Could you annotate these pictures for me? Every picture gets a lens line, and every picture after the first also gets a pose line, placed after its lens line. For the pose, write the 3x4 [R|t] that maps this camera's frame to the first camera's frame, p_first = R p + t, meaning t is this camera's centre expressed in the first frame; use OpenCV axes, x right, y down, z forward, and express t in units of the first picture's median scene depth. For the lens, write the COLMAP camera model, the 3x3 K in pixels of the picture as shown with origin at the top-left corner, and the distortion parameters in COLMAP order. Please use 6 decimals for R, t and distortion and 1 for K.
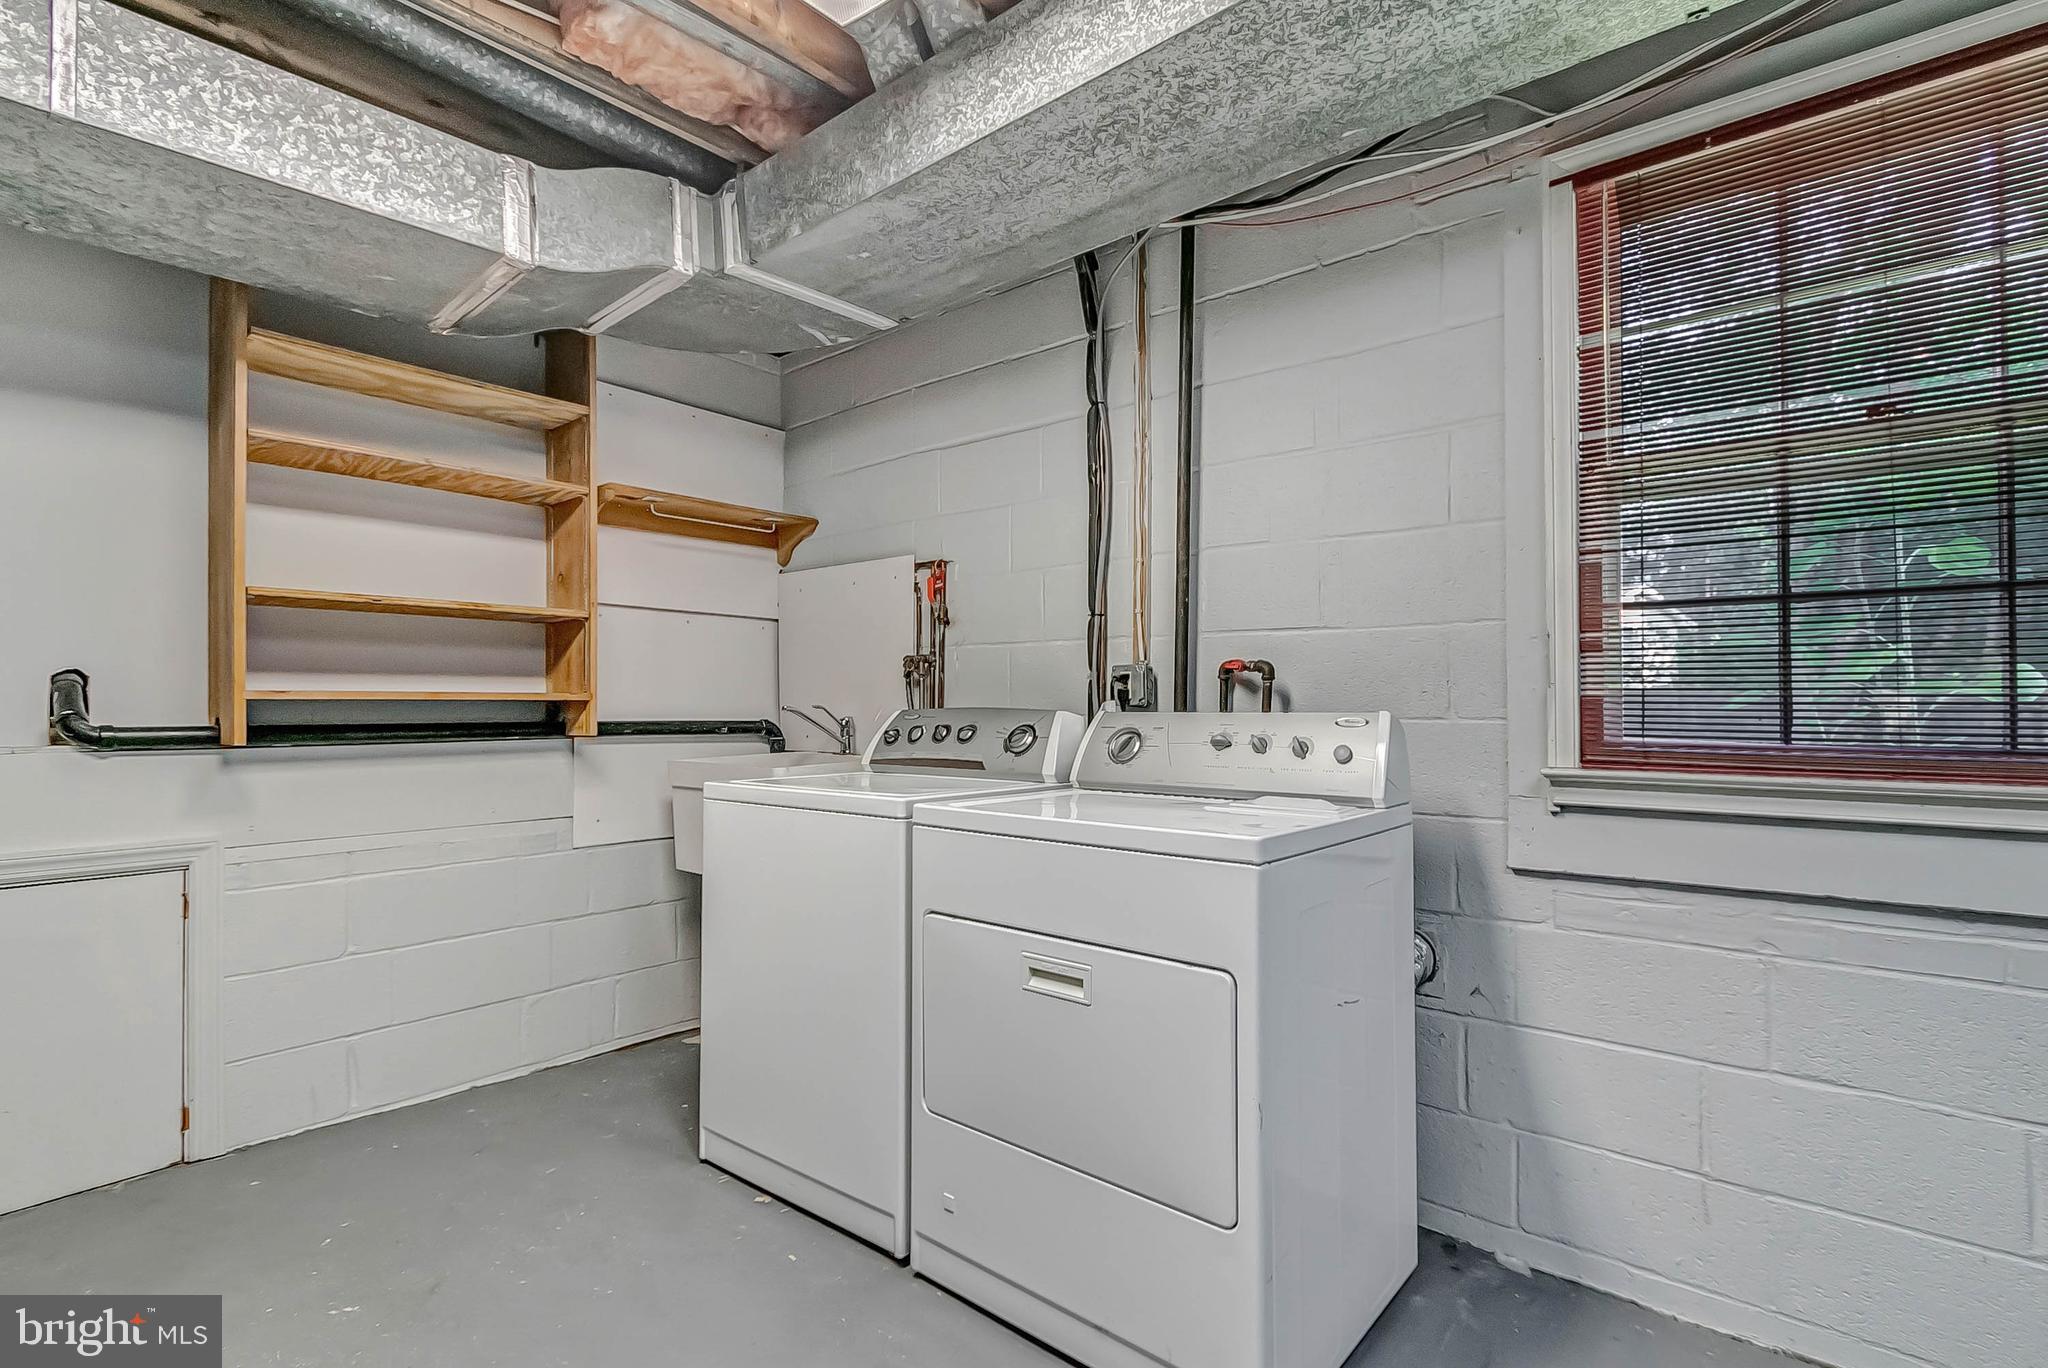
lens RADIAL K [[957.5, 0, 1025.1], [0, 957.5, 689.4], [0, 0, 1]] dist [-0.000766, -0.000200]
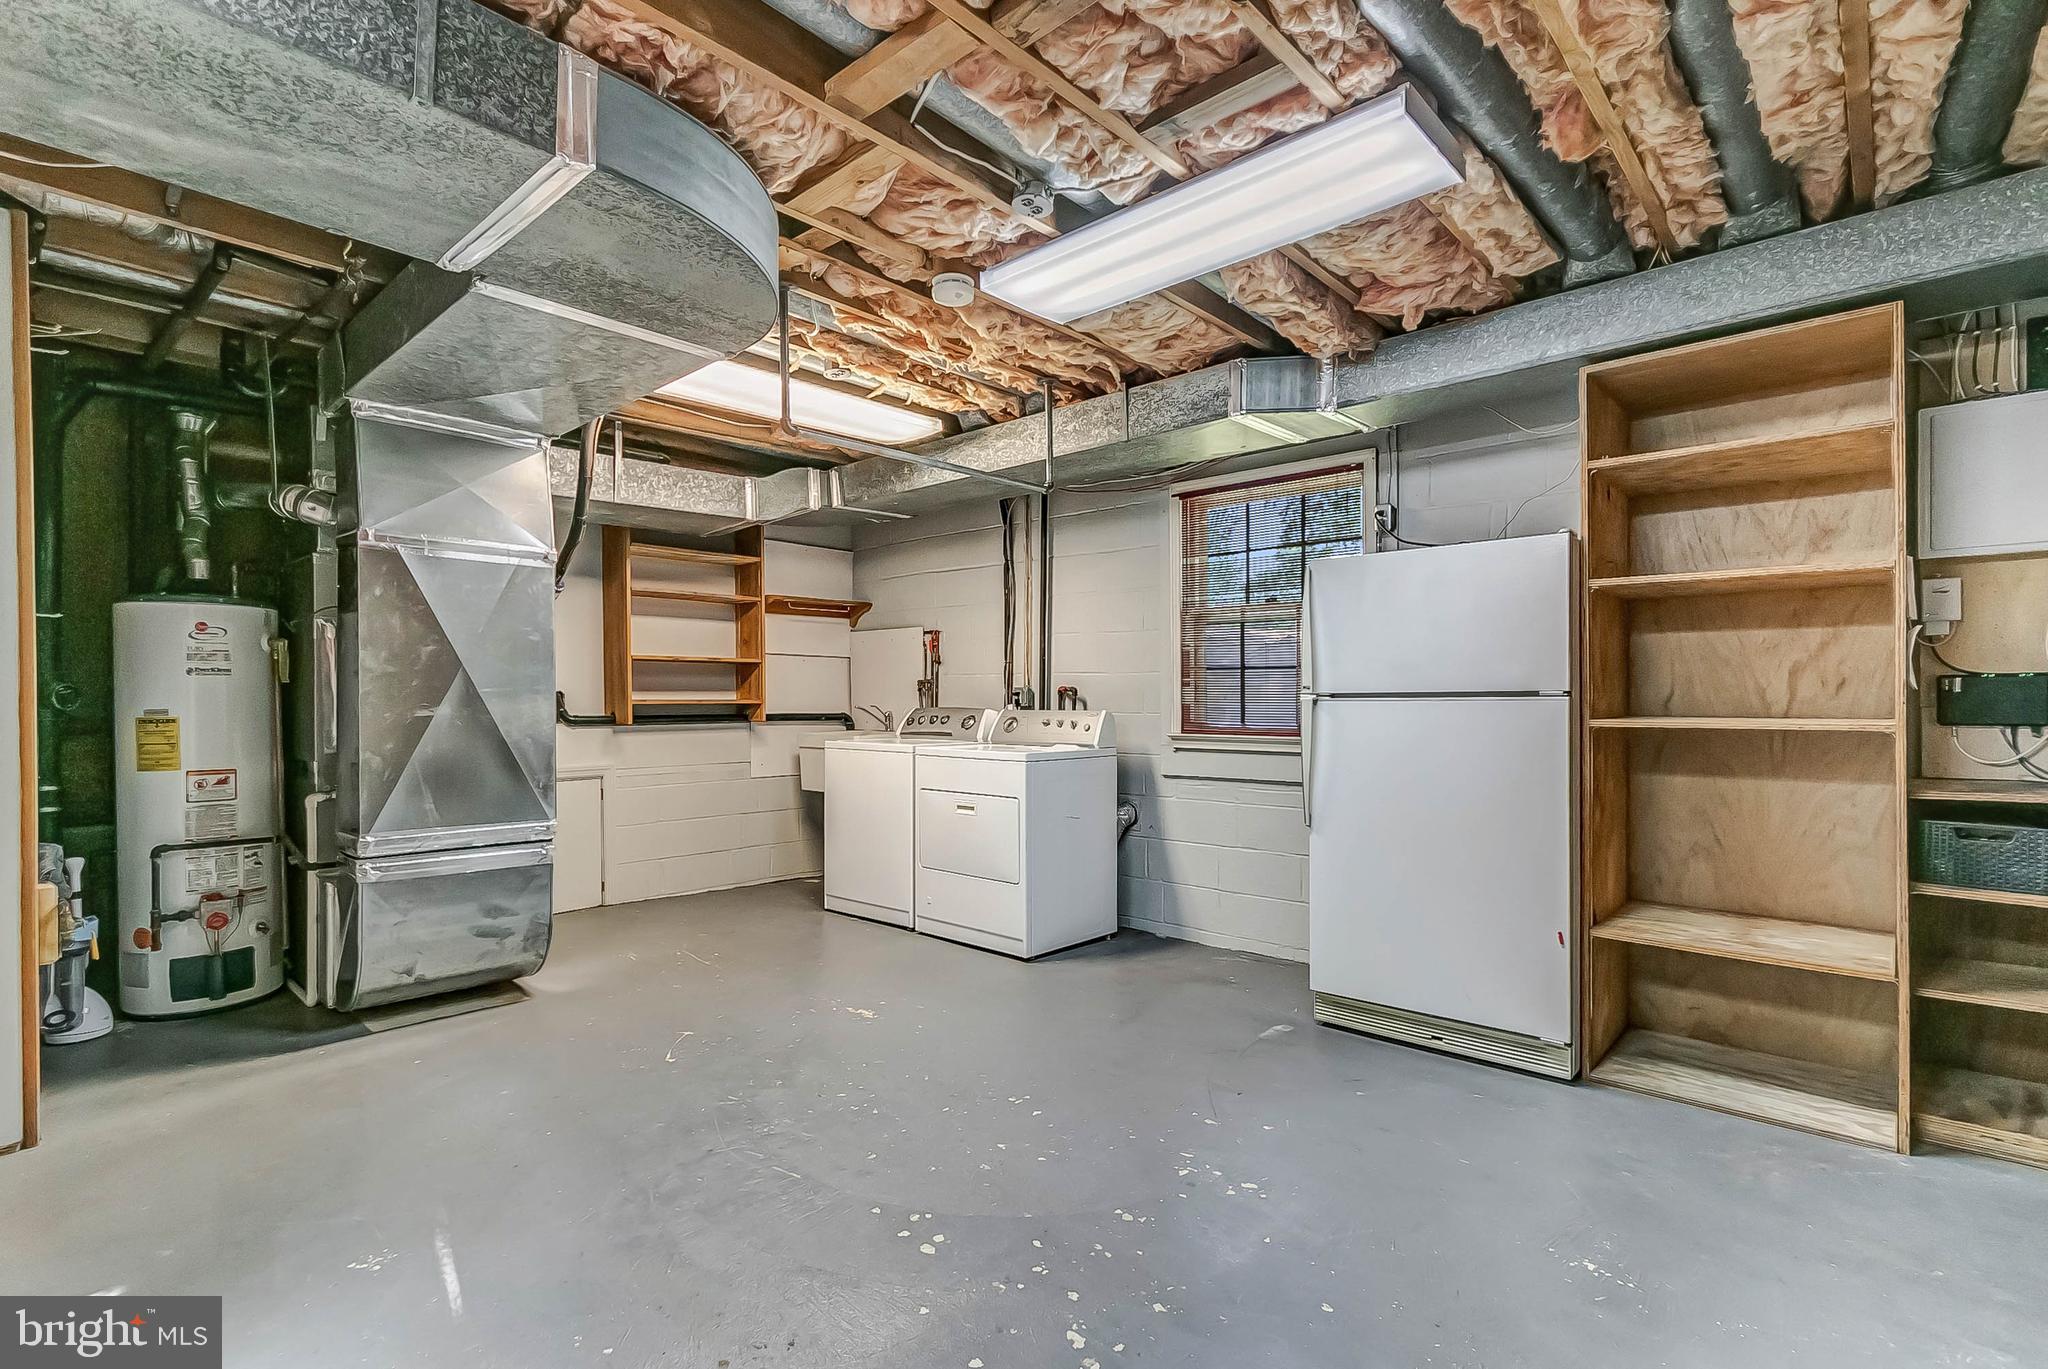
lens RADIAL K [[962.2, 0, 1022.9], [0, 962.2, 709.6], [0, 0, 1]] dist [-0.001001, -0.001203]
pose [[0.999154, 0.001280, -0.041096, 0.197610], [-0.000066, 0.999564, 0.029518, -0.038694], [0.041116, -0.029491, 0.998719, -1.113940]]
